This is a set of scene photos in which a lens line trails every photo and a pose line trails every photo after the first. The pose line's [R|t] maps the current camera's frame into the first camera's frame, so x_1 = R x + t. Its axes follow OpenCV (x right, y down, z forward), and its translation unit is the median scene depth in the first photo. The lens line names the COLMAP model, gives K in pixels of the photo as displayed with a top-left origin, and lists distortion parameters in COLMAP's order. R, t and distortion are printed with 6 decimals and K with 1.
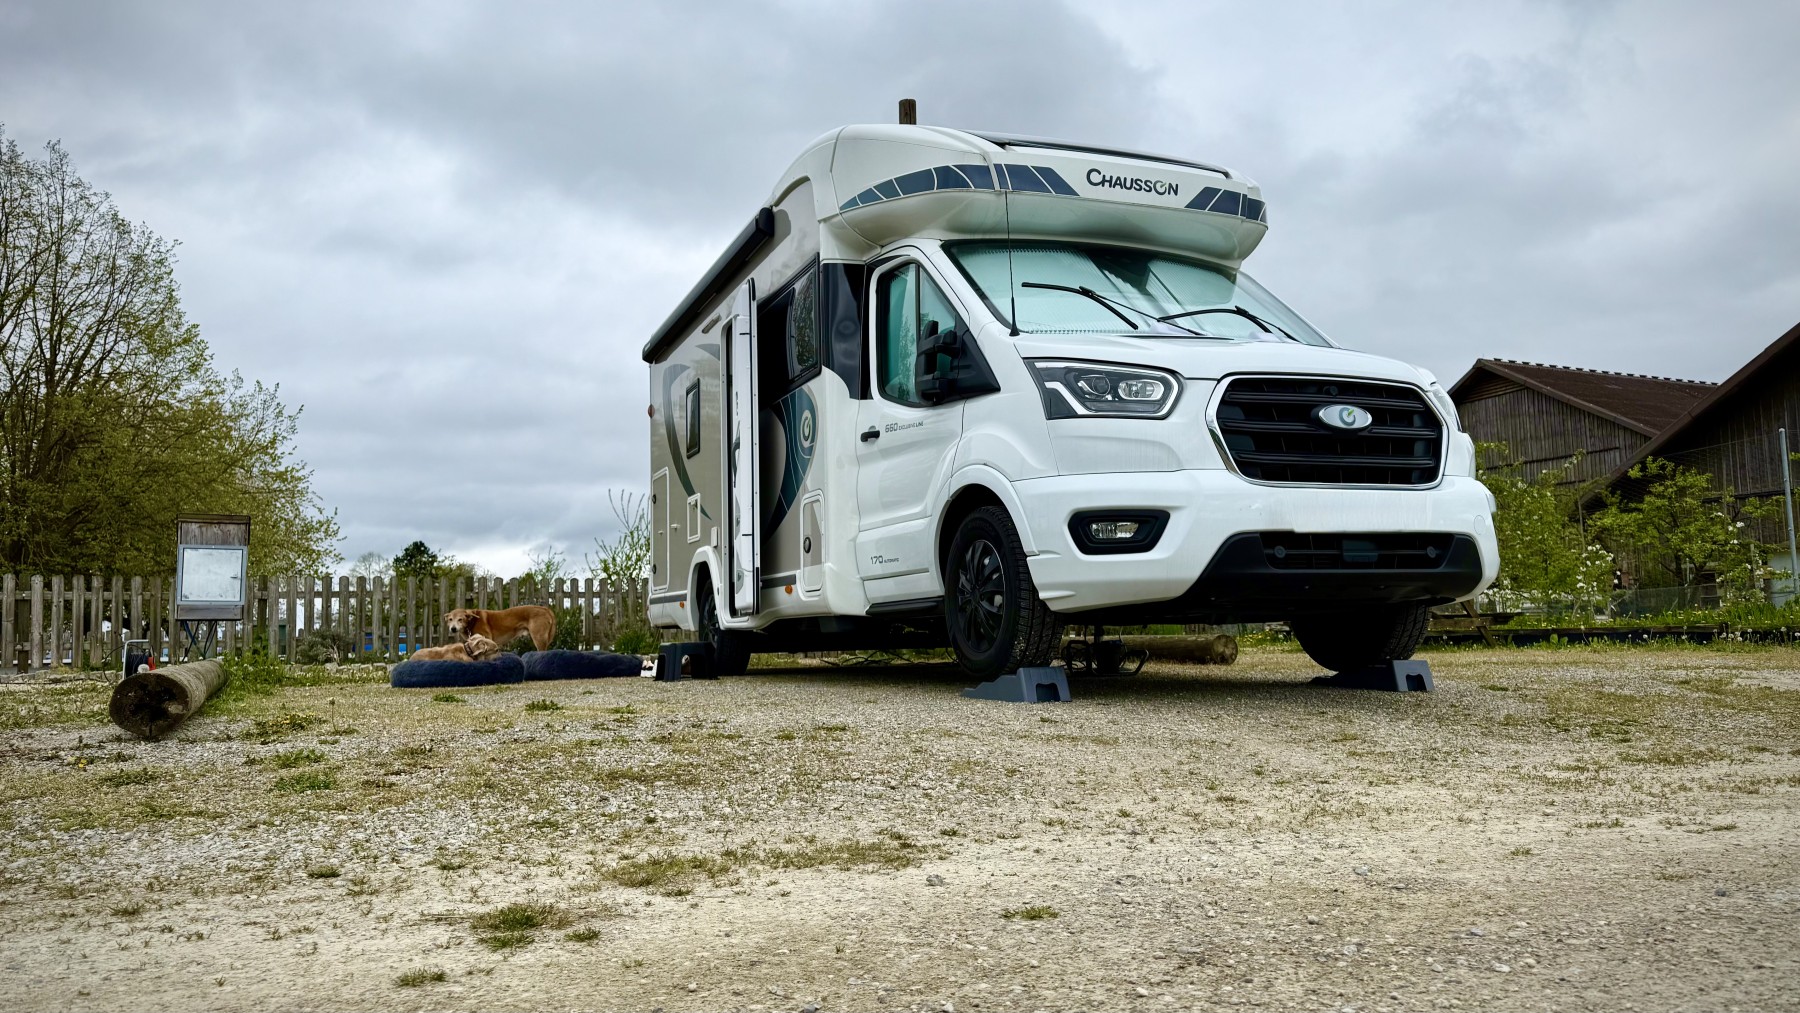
lens RADIAL K [[1287.4, 0, 900.0], [0, 1287.4, 506.5], [0, 0, 1]] dist [-0.002970, -0.001888]
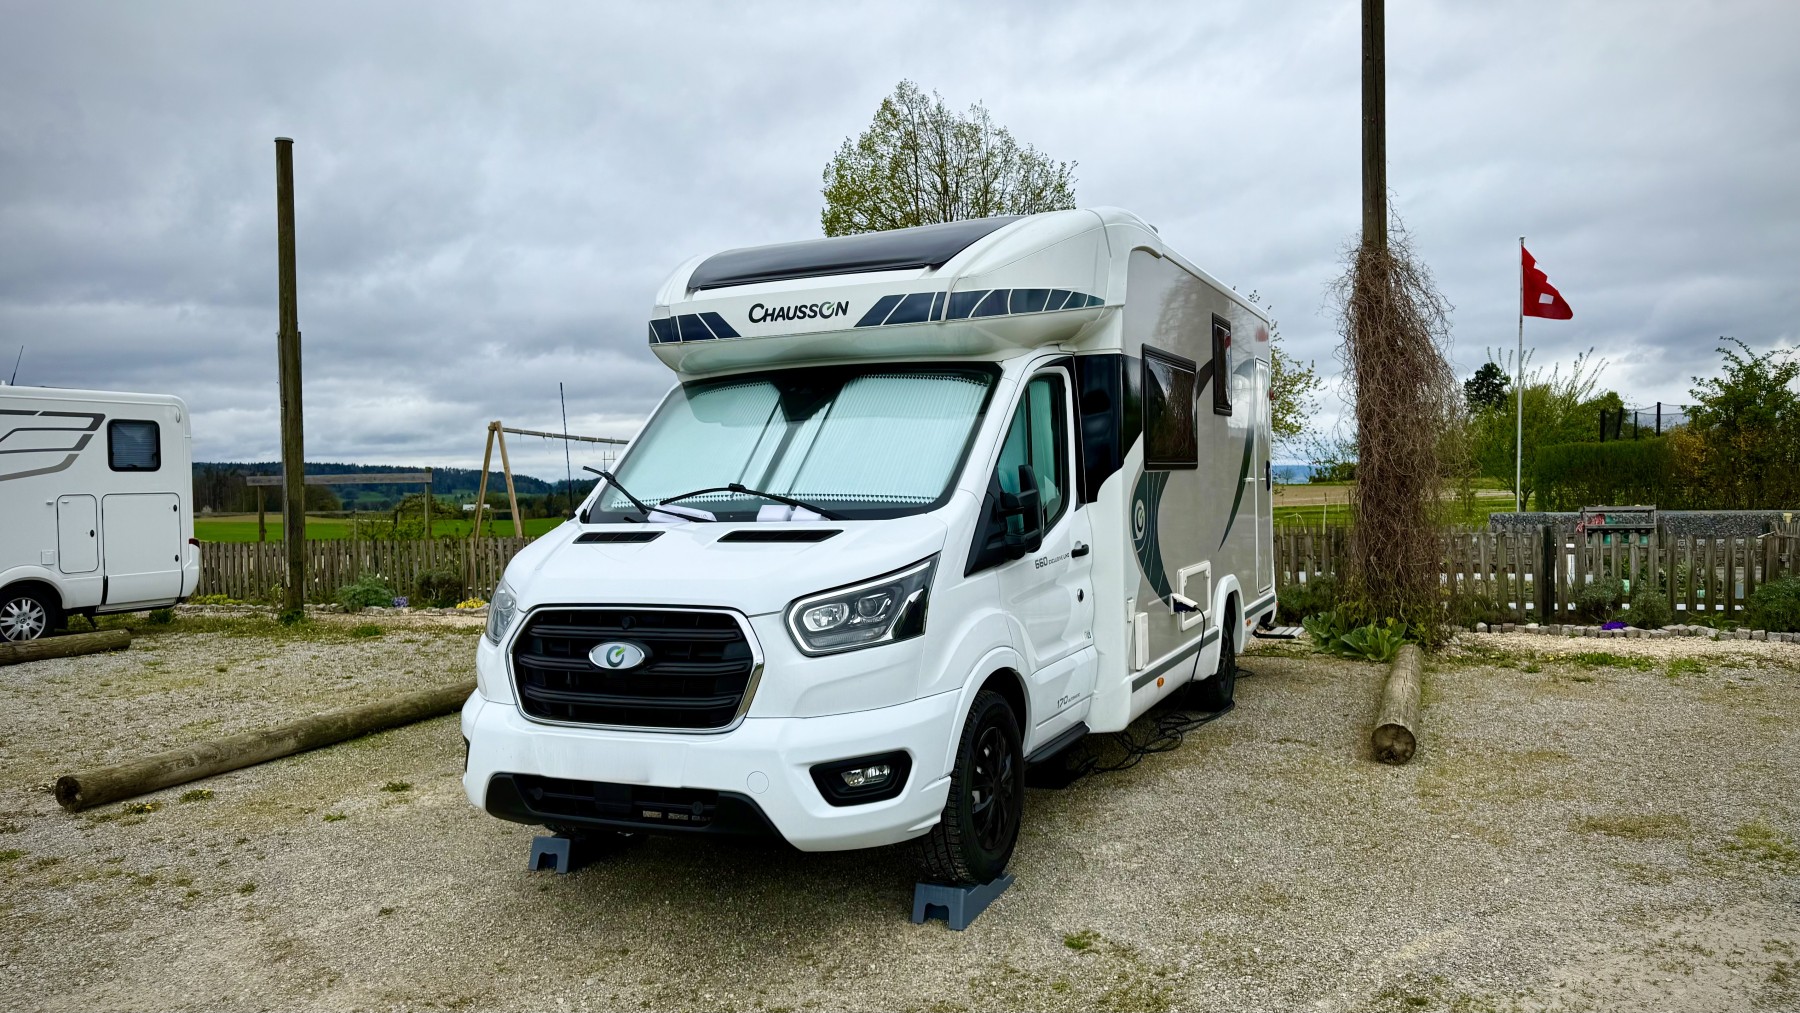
lens RADIAL K [[1284.0, 0, 900.0], [0, 1284.0, 506.5], [0, 0, 1]] dist [0.059298, -0.001647]
pose [[0.692303, 0.021453, -0.721288, 0.898885], [0.079834, 0.991145, 0.106105, -0.201371], [0.717177, -0.131041, 0.684460, 0.390969]]
